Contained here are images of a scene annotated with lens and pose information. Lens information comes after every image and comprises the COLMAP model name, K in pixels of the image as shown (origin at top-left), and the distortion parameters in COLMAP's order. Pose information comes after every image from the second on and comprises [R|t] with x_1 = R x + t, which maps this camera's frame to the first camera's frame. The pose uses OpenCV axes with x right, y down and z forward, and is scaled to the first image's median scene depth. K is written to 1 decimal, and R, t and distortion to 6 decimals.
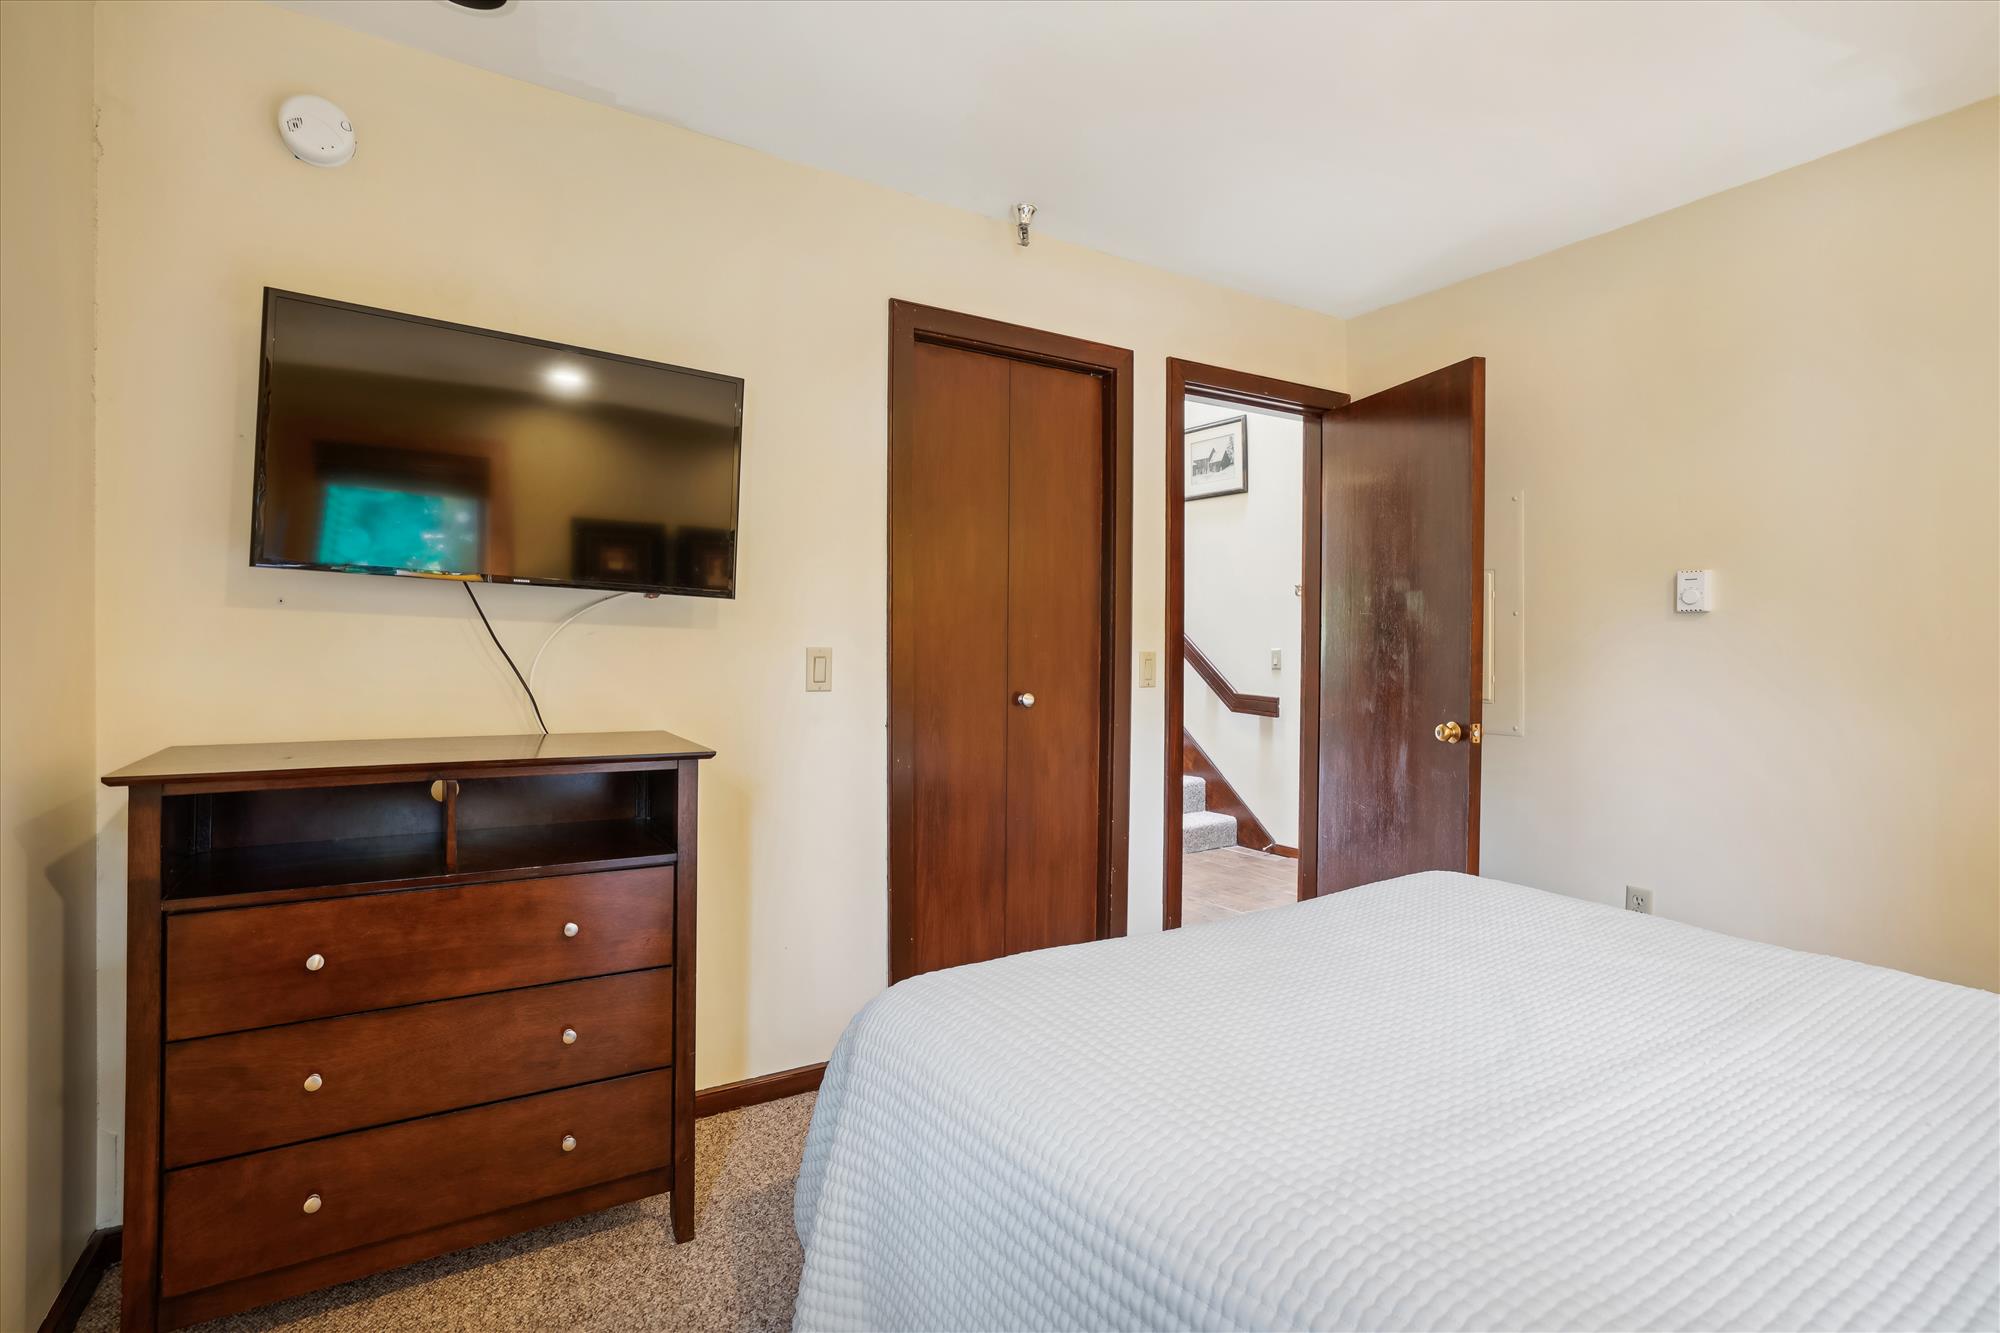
lens RADIAL K [[932.9, 0, 984.6], [0, 932.9, 654.4], [0, 0, 1]] dist [-0.025649, 0.001683]
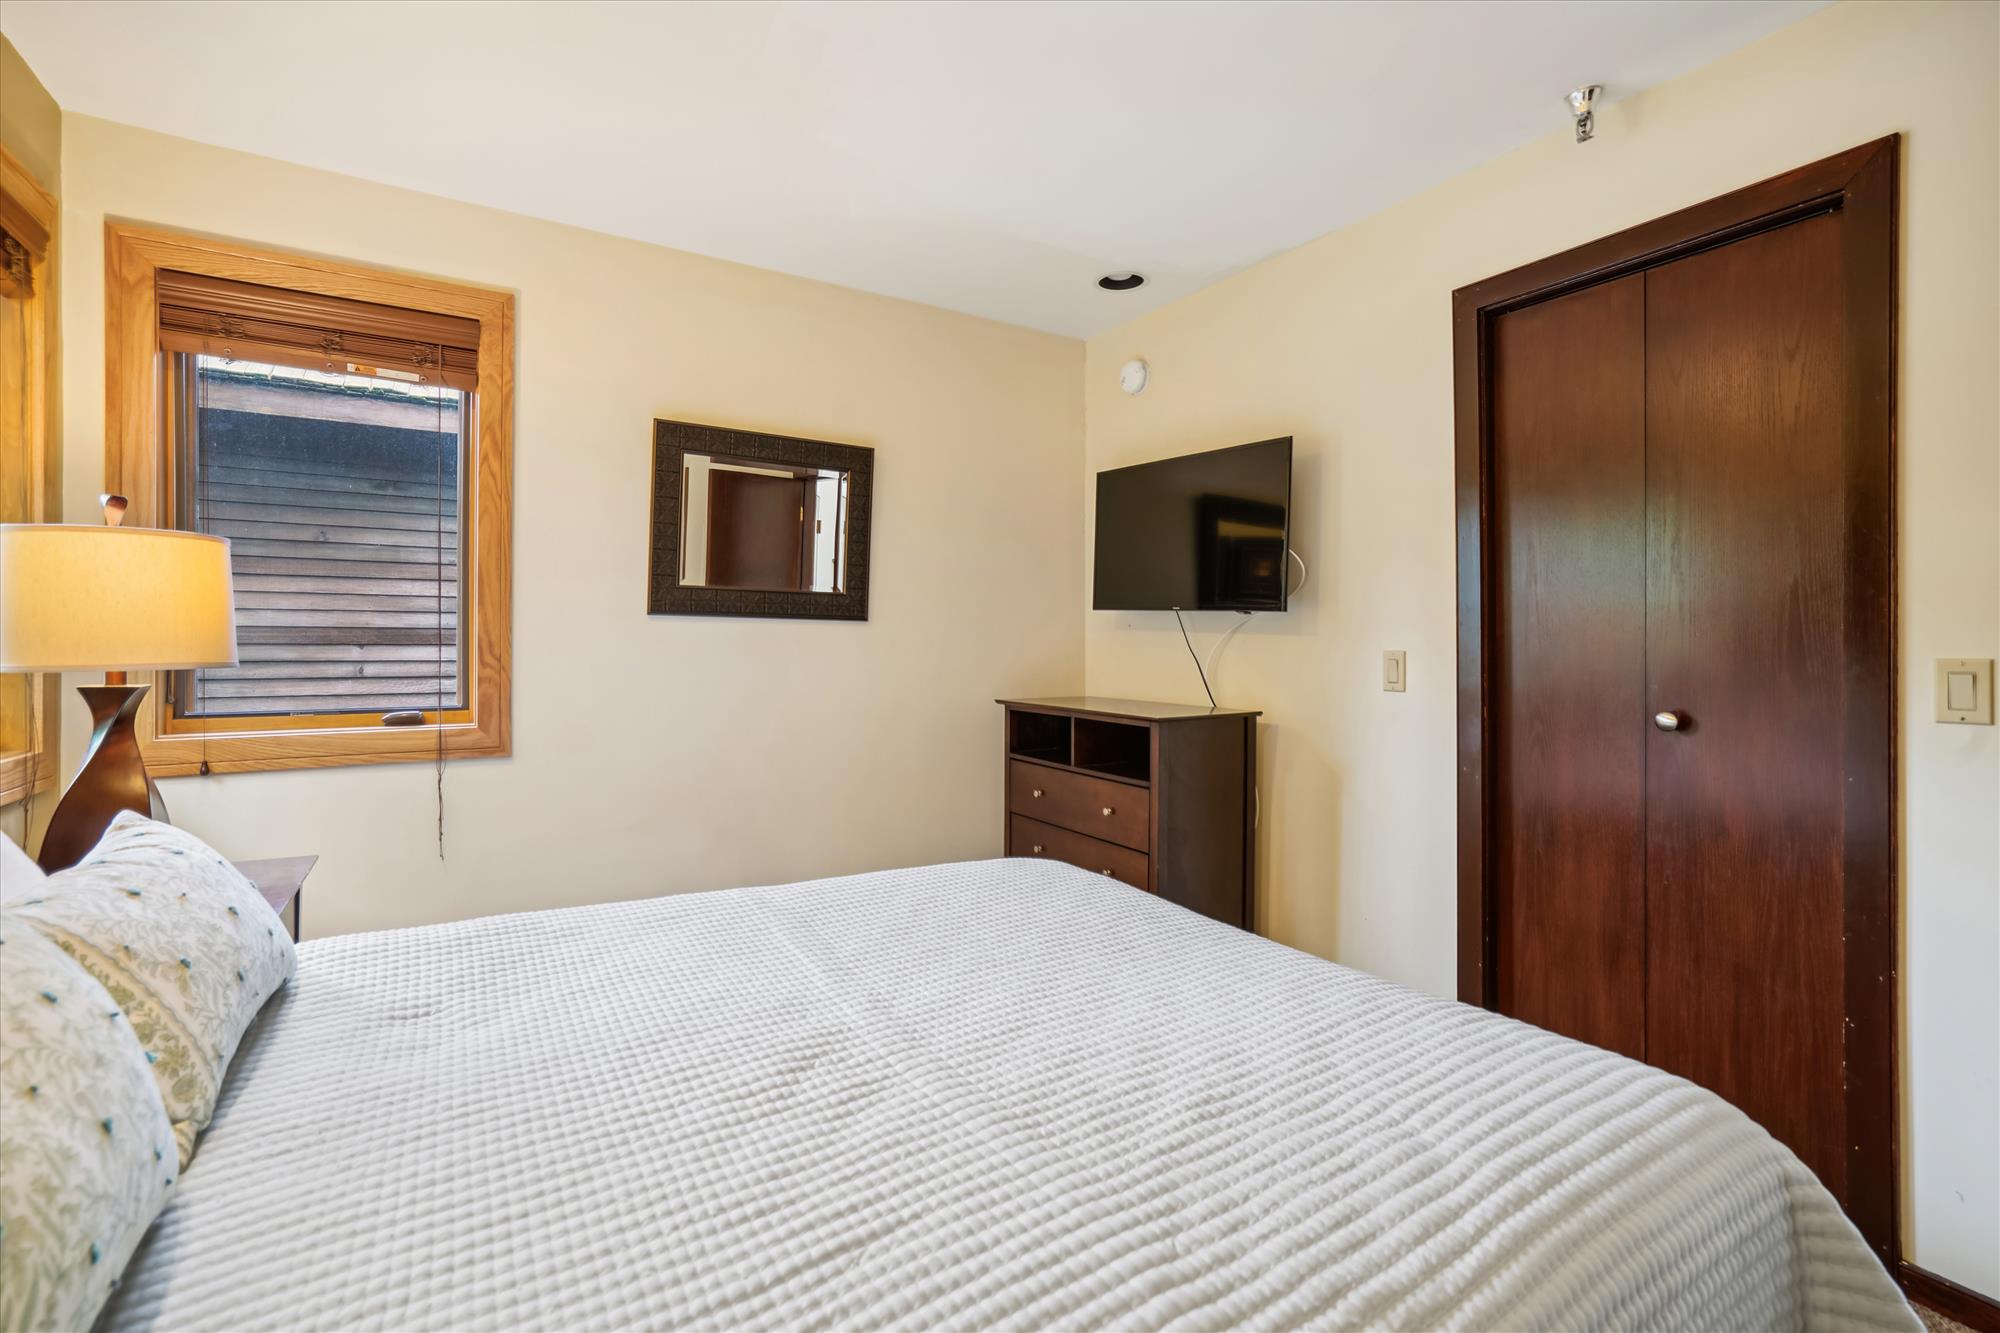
lens RADIAL K [[859.2, 0, 997.4], [0, 859.2, 654.4], [0, 0, 1]] dist [0.002651, 0.000211]
pose [[0.033602, -0.001417, -0.999434, 0.778281], [-0.016710, 0.999858, -0.001979, 0.006715], [0.999296, 0.016767, 0.033573, 0.496761]]
